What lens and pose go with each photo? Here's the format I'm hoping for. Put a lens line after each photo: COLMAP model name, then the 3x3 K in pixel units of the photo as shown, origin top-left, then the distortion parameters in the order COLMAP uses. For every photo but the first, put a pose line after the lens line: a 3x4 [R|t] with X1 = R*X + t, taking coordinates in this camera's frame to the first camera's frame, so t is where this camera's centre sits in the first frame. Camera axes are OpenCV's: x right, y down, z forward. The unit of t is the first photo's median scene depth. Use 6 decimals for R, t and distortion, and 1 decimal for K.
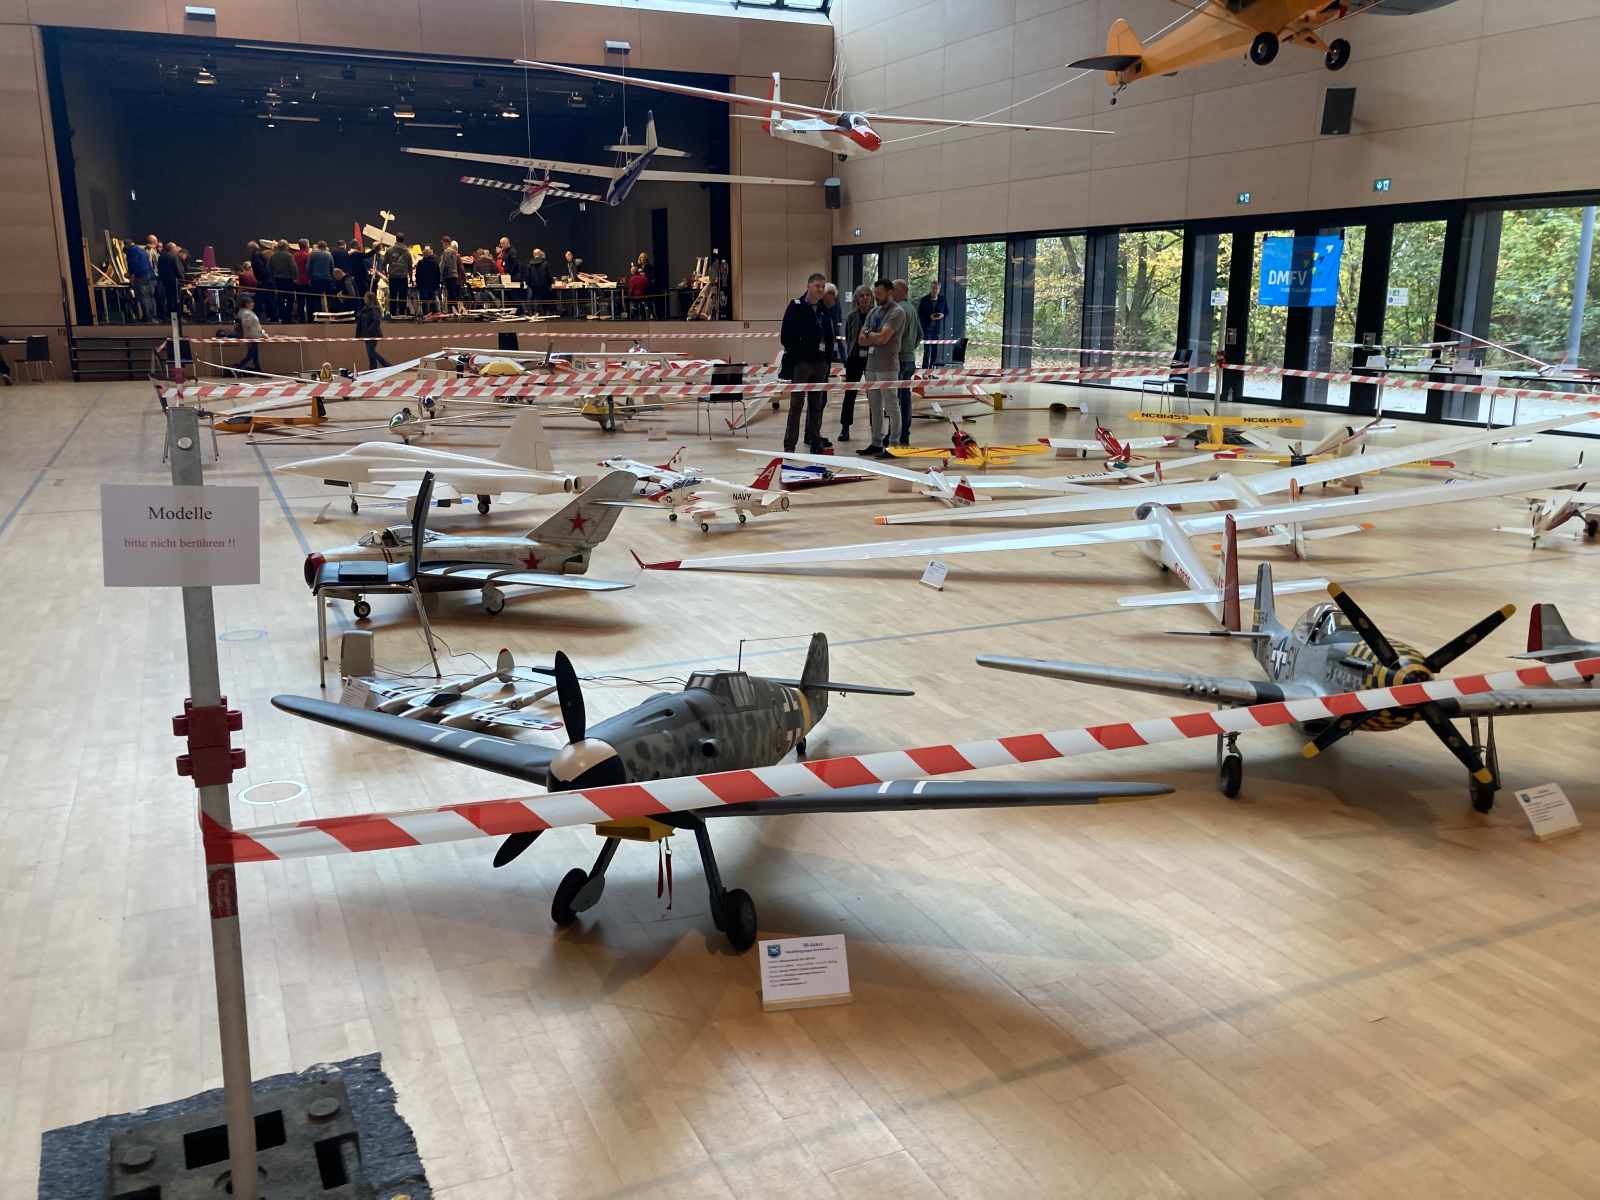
lens RADIAL K [[1322.4, 0, 800.0], [0, 1322.4, 600.0], [0, 0, 1]] dist [0.008456, 0.000125]
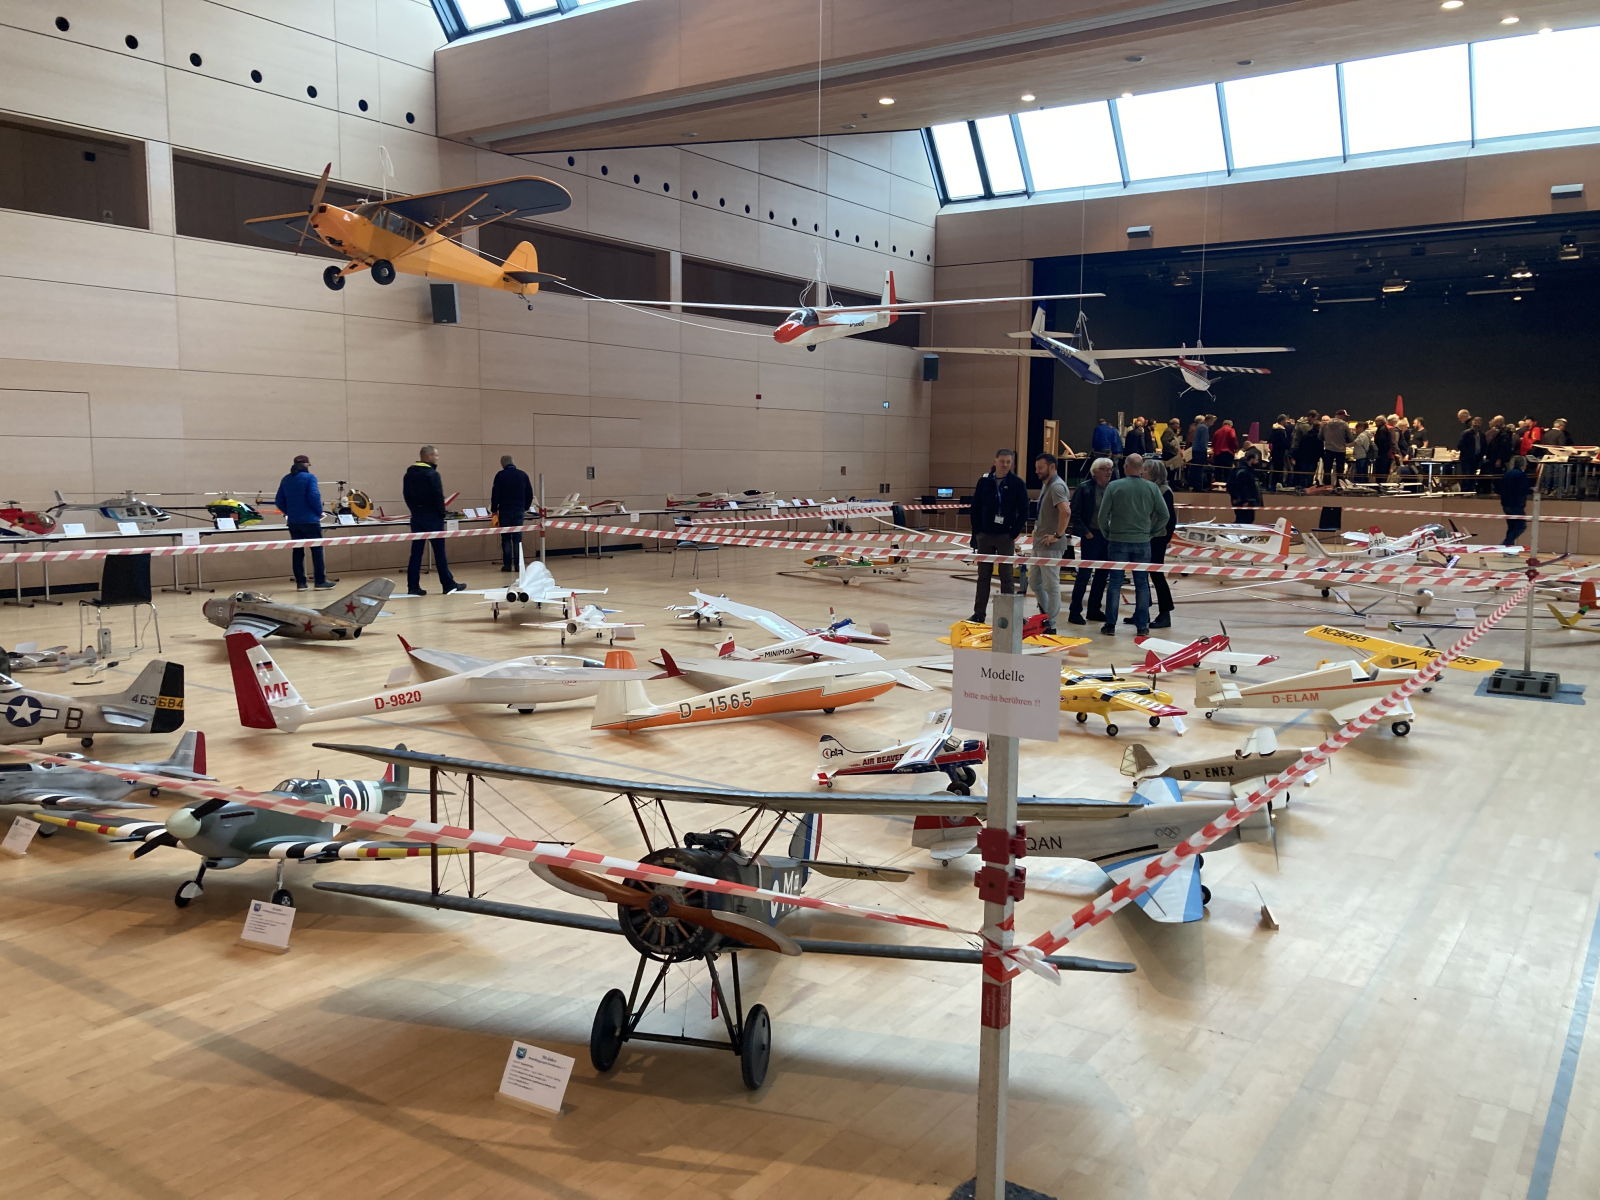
lens RADIAL K [[1295.4, 0, 800.0], [0, 1295.4, 600.0], [0, 0, 1]] dist [-0.001658, -0.001894]
pose [[0.508168, 0.099160, -0.855531, 0.385087], [-0.201648, 0.979438, -0.006254, -0.048809], [0.837319, 0.175694, 0.517714, 0.193606]]
